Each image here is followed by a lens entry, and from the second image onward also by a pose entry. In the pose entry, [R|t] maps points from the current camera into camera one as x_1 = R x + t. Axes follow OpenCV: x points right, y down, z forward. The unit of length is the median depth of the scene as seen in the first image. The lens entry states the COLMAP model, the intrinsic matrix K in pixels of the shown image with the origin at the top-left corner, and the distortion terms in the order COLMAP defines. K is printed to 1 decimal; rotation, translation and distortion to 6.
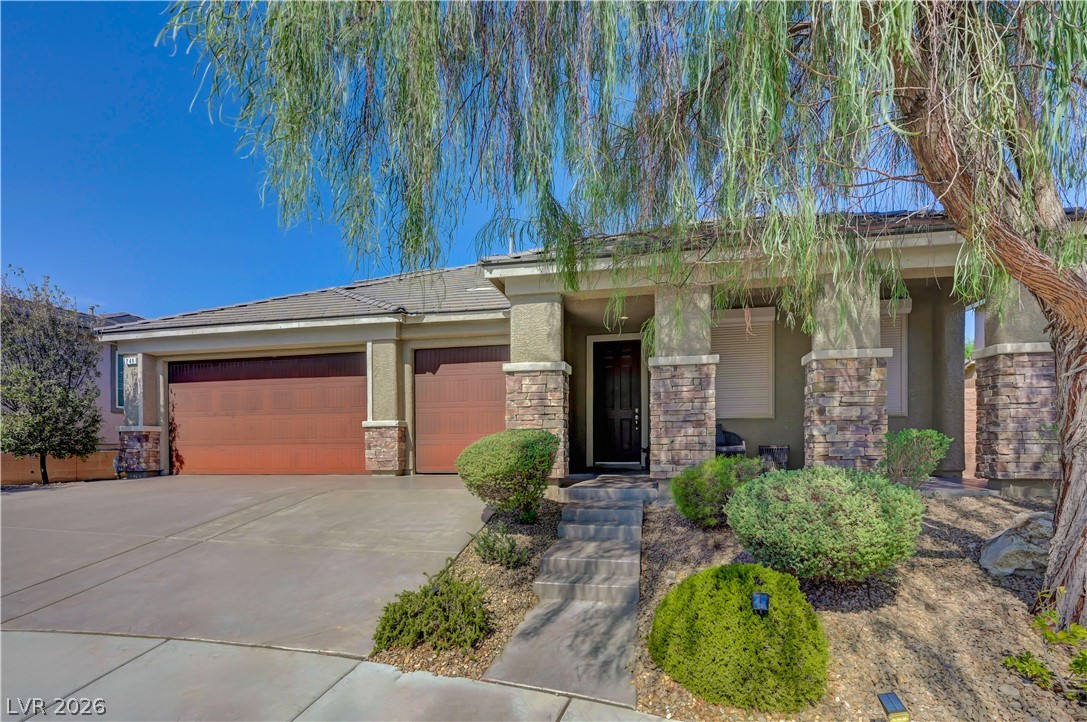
lens RADIAL K [[505.9, 0, 543.4], [0, 505.9, 410.1], [0, 0, 1]] dist [0.000314, 0.000190]
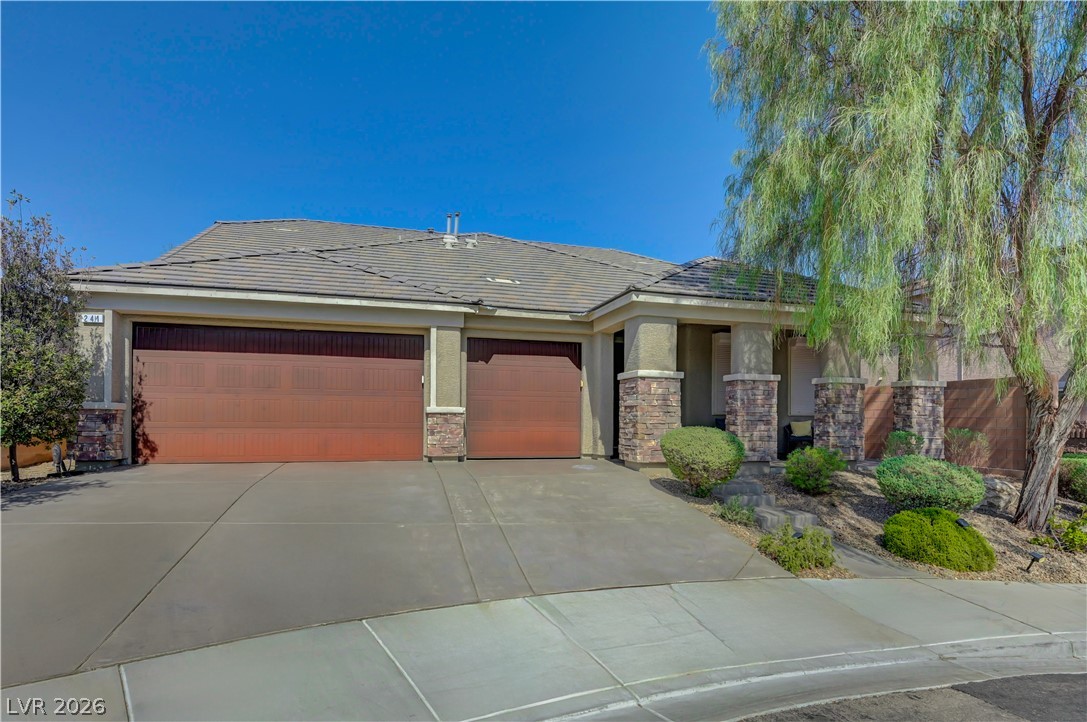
lens RADIAL K [[562.7, 0, 543.5], [0, 562.7, 361.0], [0, 0, 1]] dist [0.009497, -0.000802]
pose [[0.892454, 0.064328, 0.446529, -0.657542], [-0.048272, 0.997716, -0.047254, -0.027208], [-0.448548, 0.020618, 0.893521, -0.093871]]
